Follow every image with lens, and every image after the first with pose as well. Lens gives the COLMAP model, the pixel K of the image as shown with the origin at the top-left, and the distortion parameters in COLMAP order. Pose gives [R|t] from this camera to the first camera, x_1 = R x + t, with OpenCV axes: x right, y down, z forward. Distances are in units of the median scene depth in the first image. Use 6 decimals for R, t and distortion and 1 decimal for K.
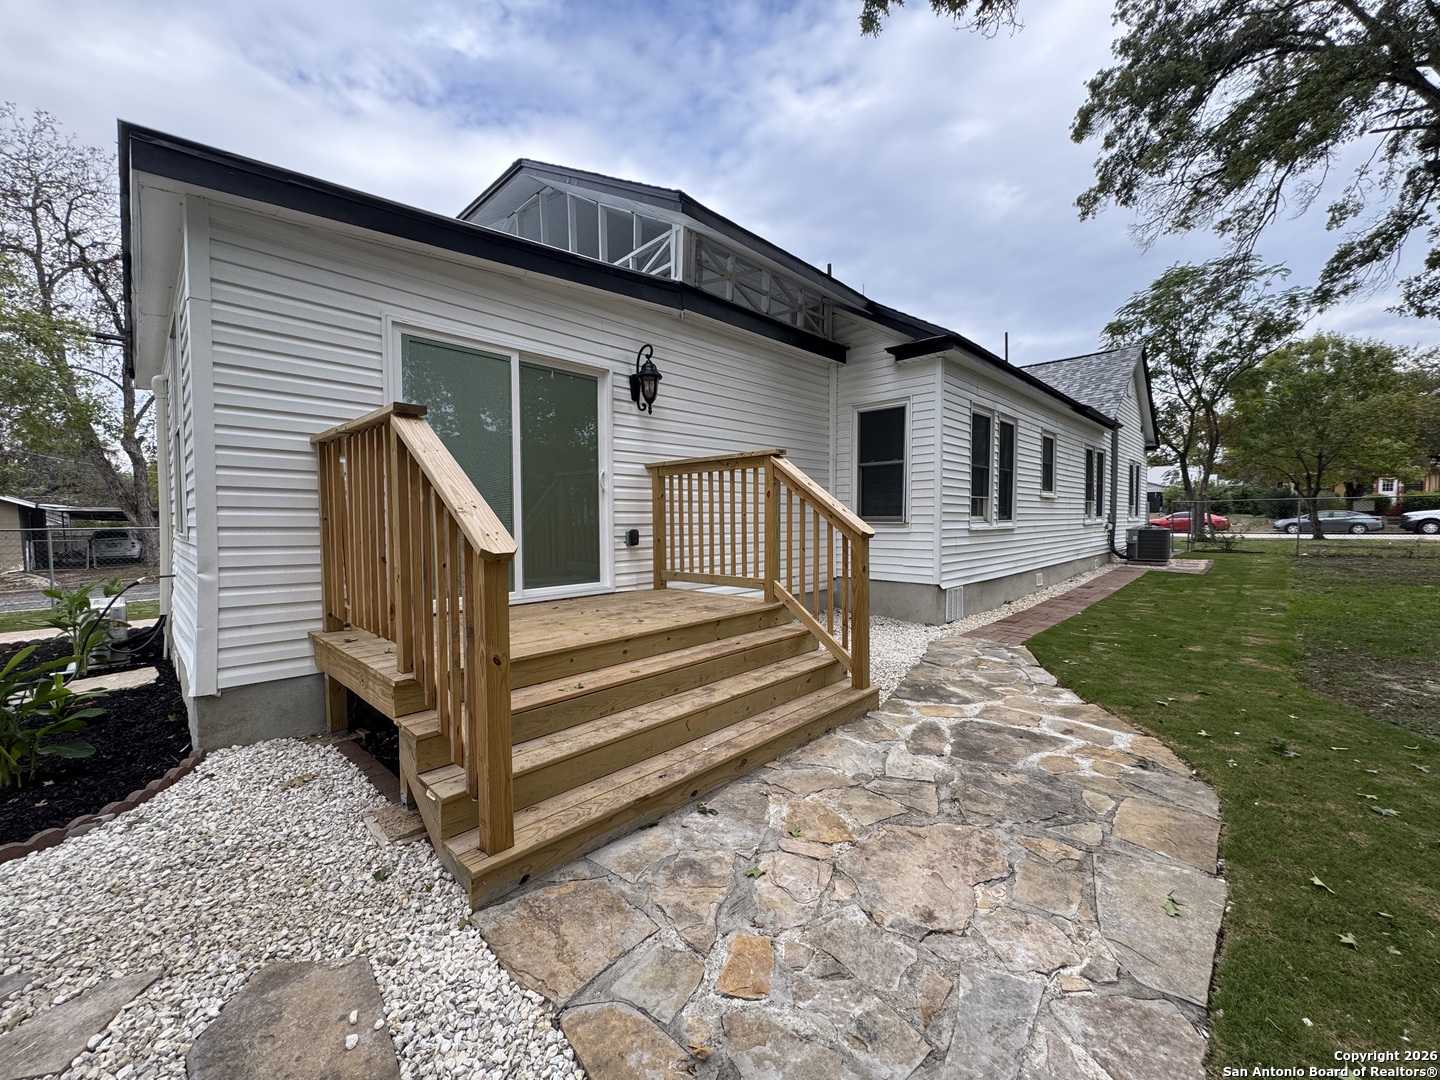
lens RADIAL K [[565.1, 0, 720.0], [0, 565.1, 540.0], [0, 0, 1]] dist [-0.001690, -0.000142]
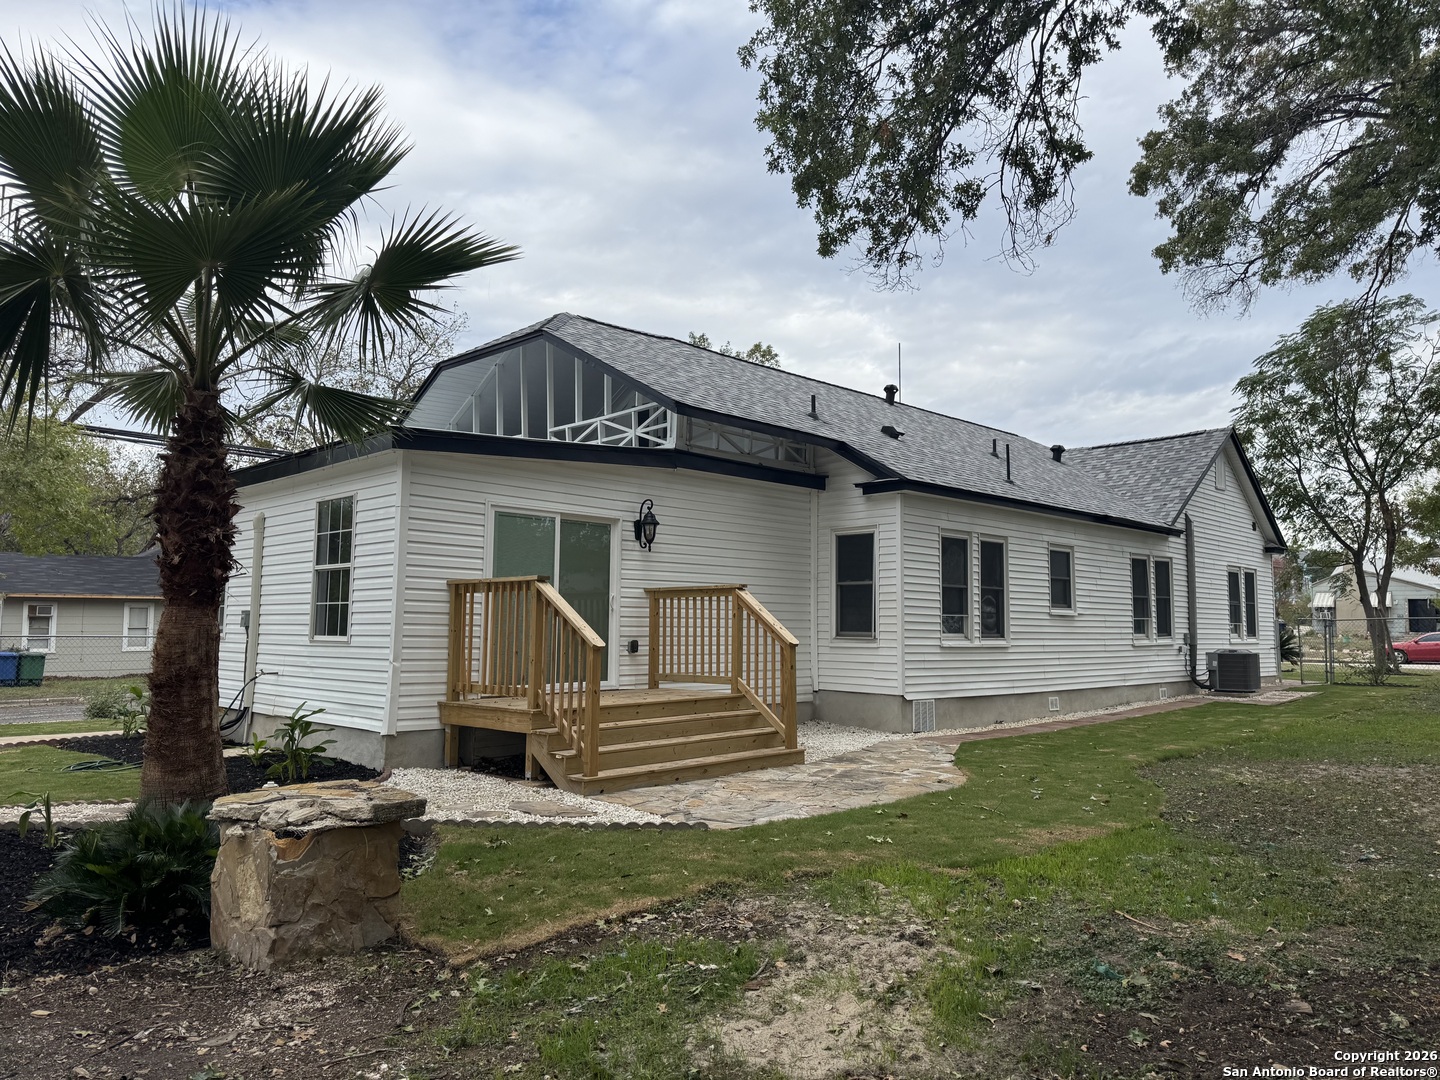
lens RADIAL K [[1012.5, 0, 720.0], [0, 1012.5, 540.0], [0, 0, 1]] dist [0.077693, -0.095635]
pose [[0.999812, 0.011173, -0.015826, 0.056089], [-0.013092, 0.991833, -0.126872, 0.033161], [0.014279, 0.127055, 0.991793, -0.979573]]
